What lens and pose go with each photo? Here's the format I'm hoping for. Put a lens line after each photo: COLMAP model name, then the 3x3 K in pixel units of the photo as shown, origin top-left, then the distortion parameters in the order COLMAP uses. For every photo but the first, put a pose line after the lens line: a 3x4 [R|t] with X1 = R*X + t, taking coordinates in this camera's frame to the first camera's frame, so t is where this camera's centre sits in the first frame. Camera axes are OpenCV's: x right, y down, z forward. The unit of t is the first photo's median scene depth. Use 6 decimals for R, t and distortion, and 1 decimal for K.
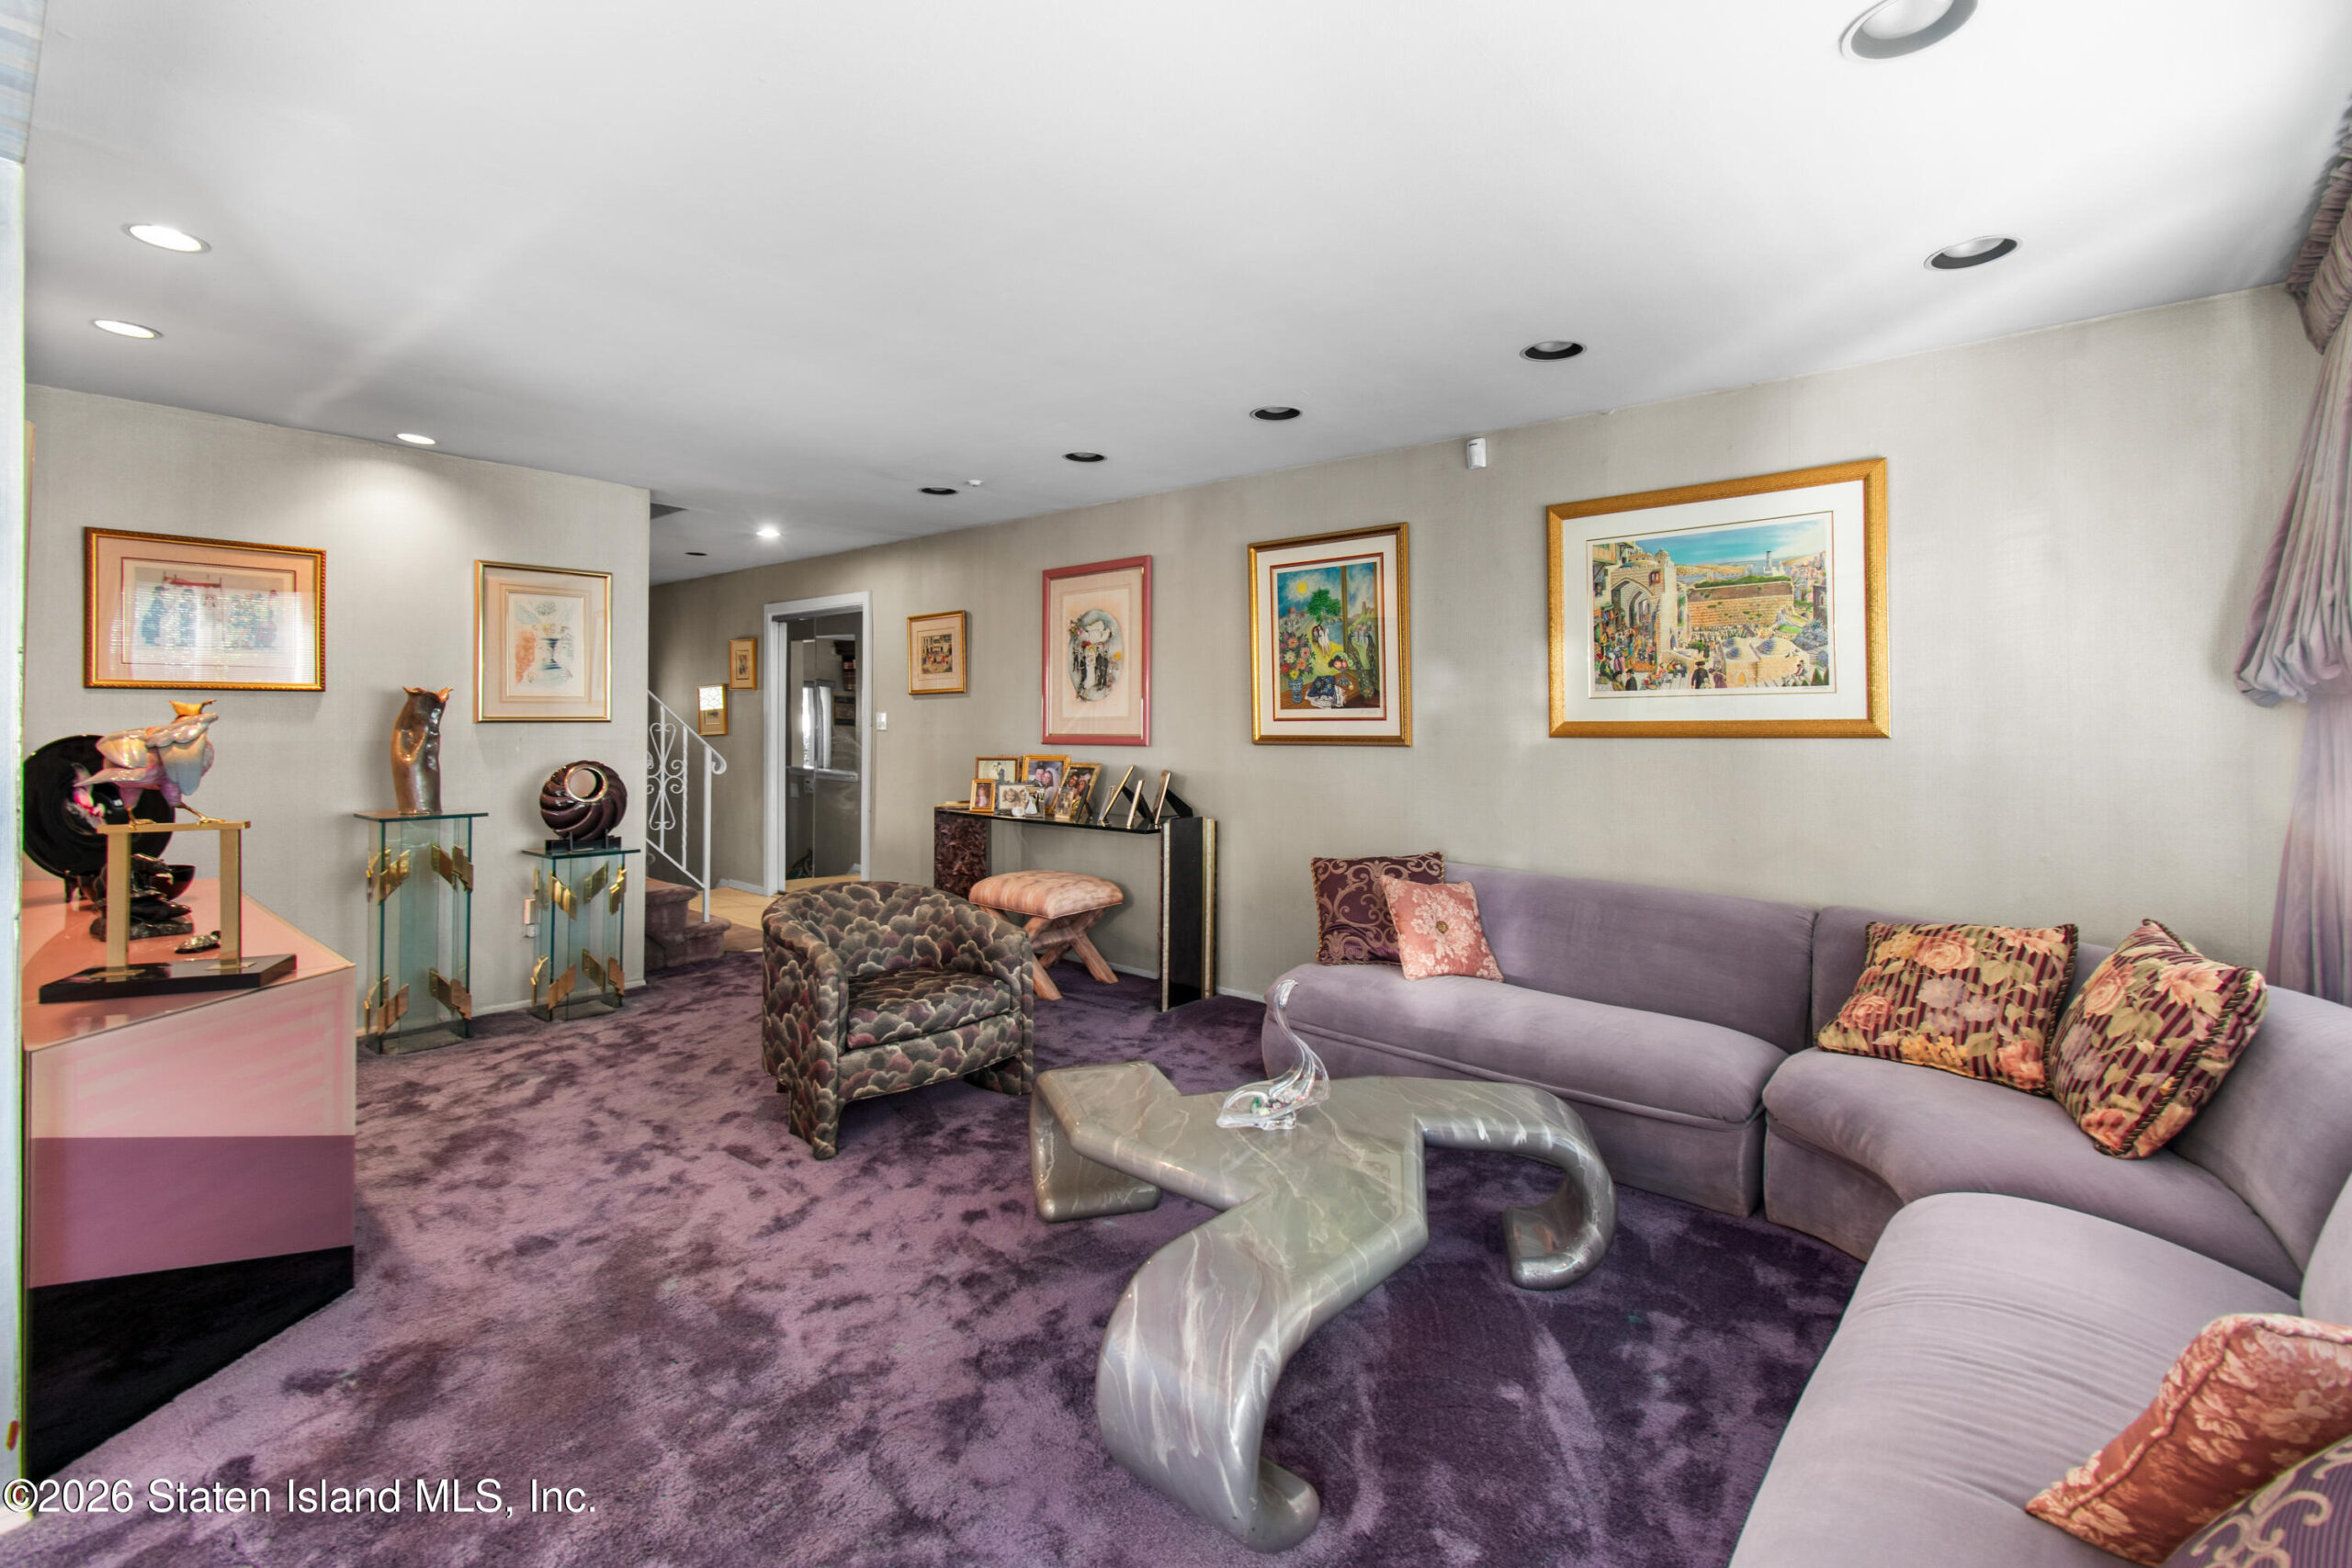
lens RADIAL K [[1060.9, 0, 1189.6], [0, 1060.9, 695.7], [0, 0, 1]] dist [0.000231, -0.000642]
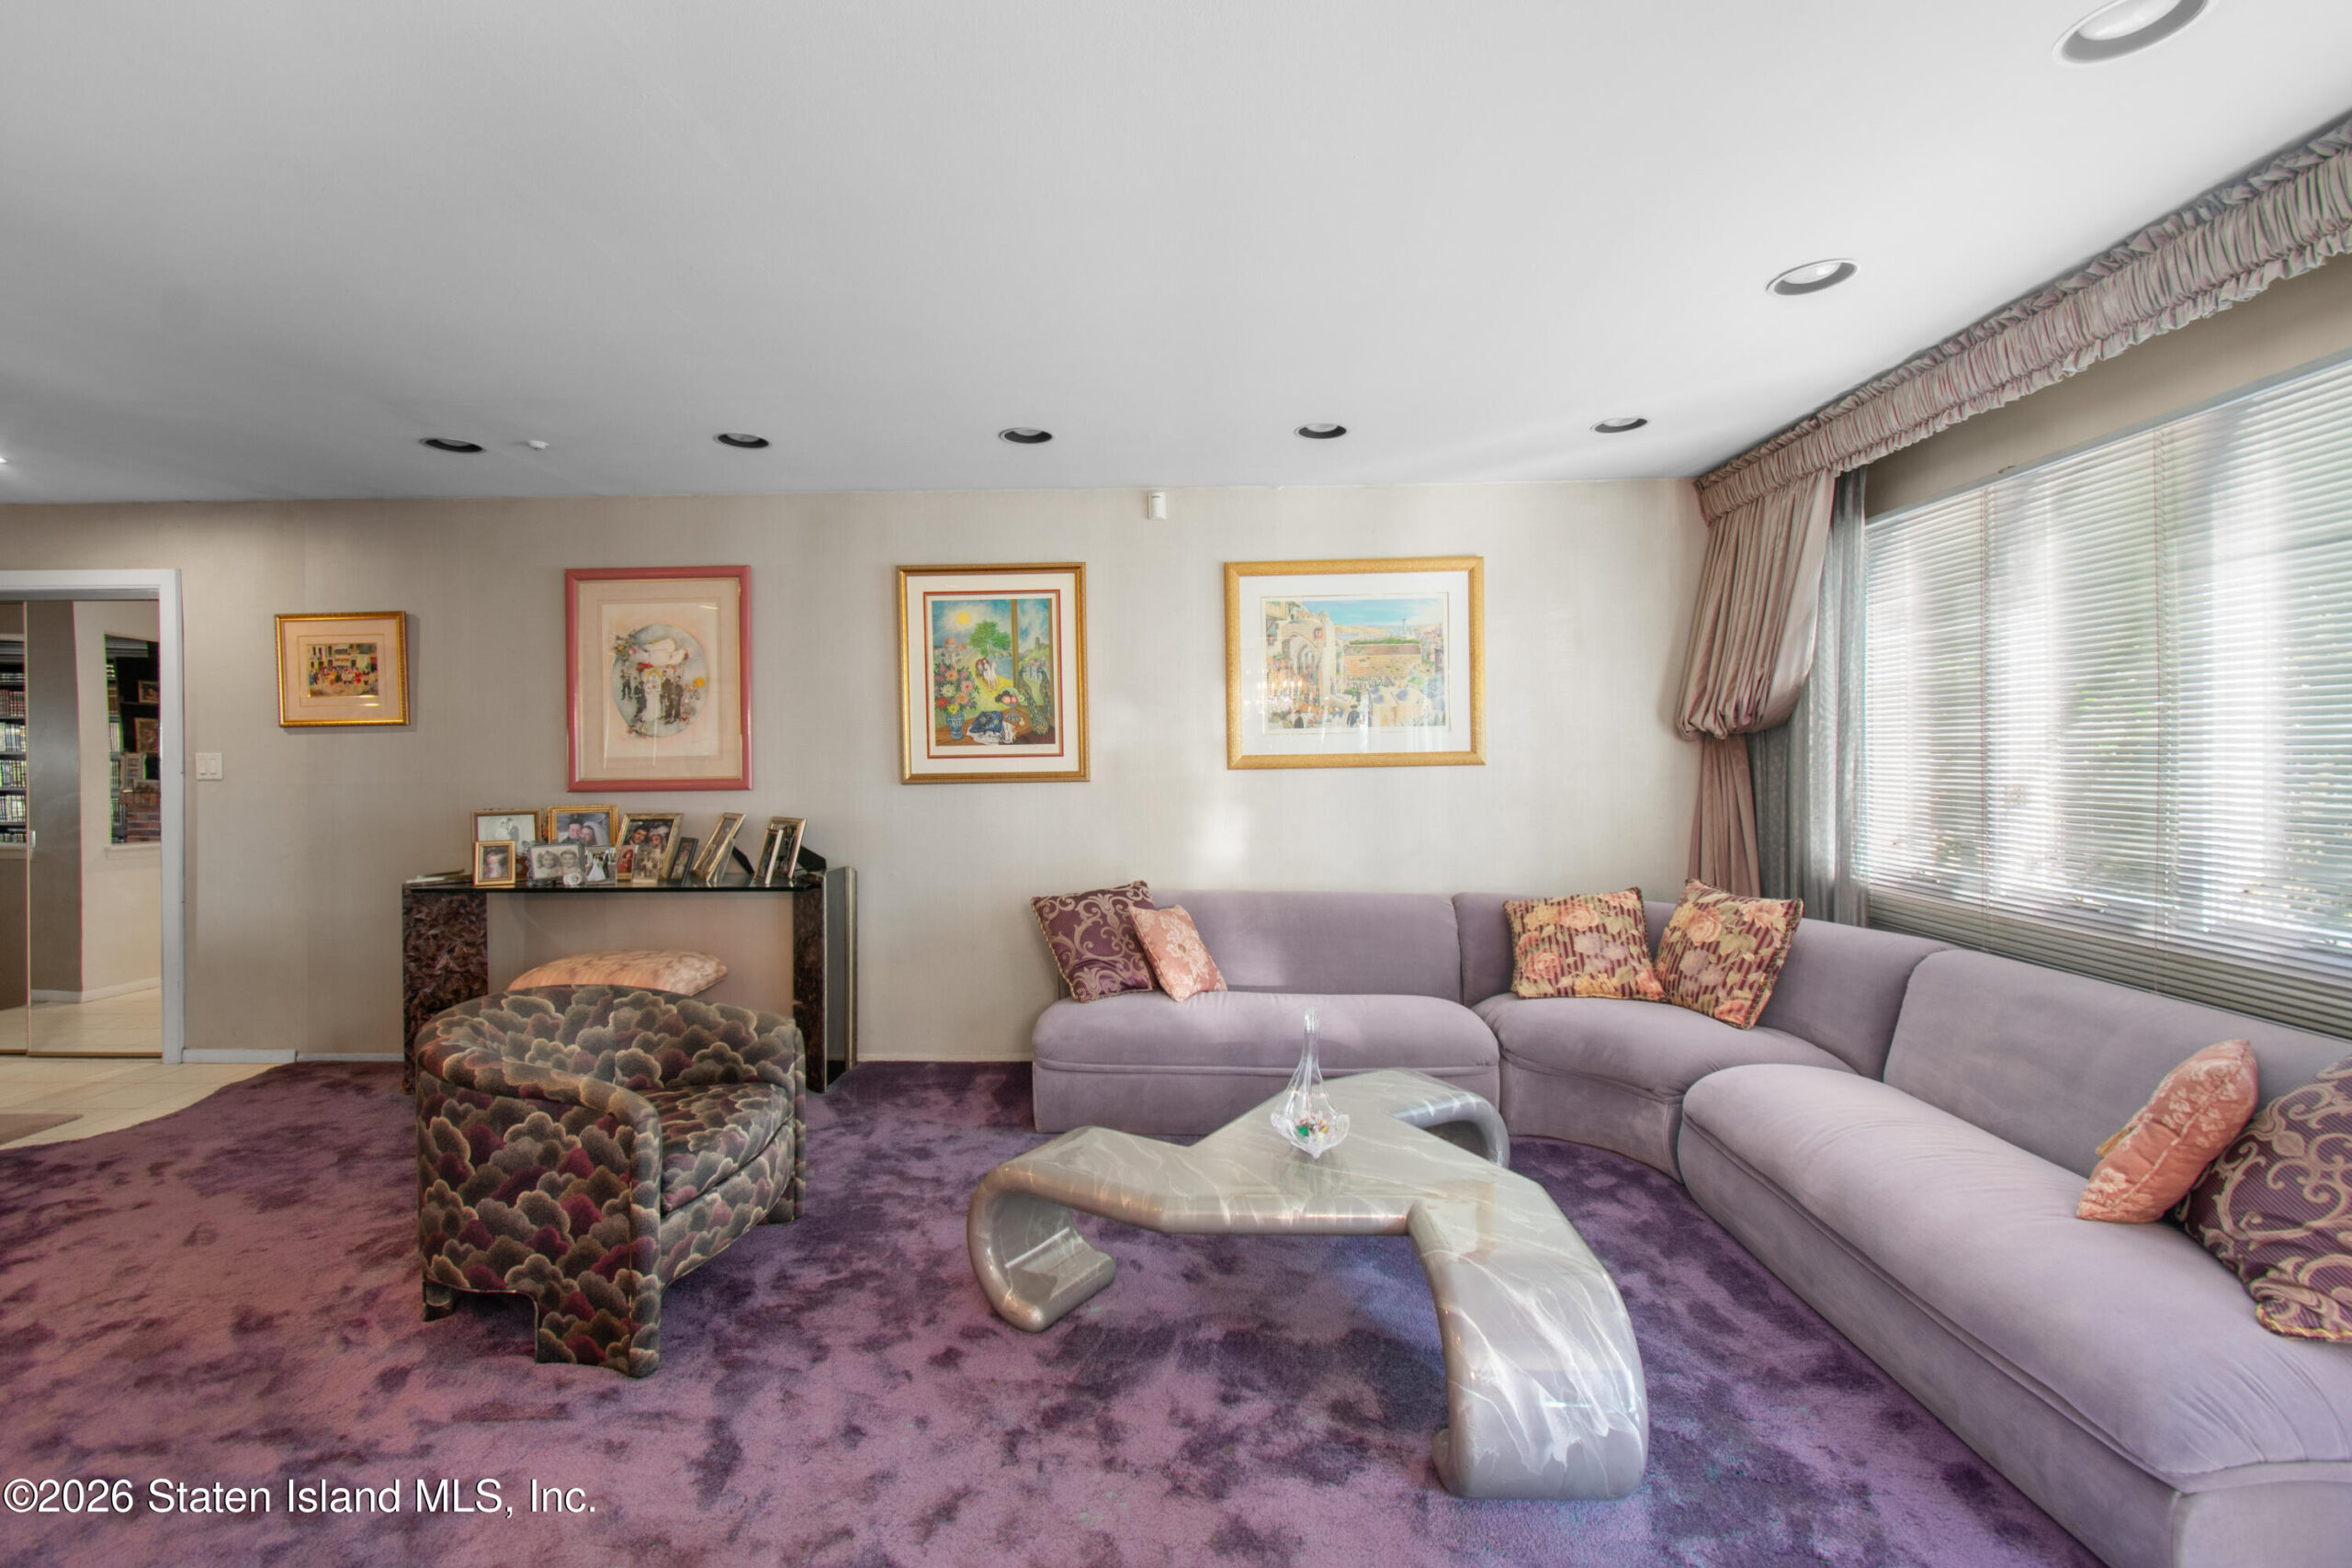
lens RADIAL K [[1042.3, 0, 1164.5], [0, 1042.3, 744.0], [0, 0, 1]] dist [0.004927, -0.000055]
pose [[0.779257, -0.002708, 0.626699, -0.429260], [-0.003953, 0.999950, 0.009236, 0.002308], [-0.626692, -0.009674, 0.779207, 0.195515]]
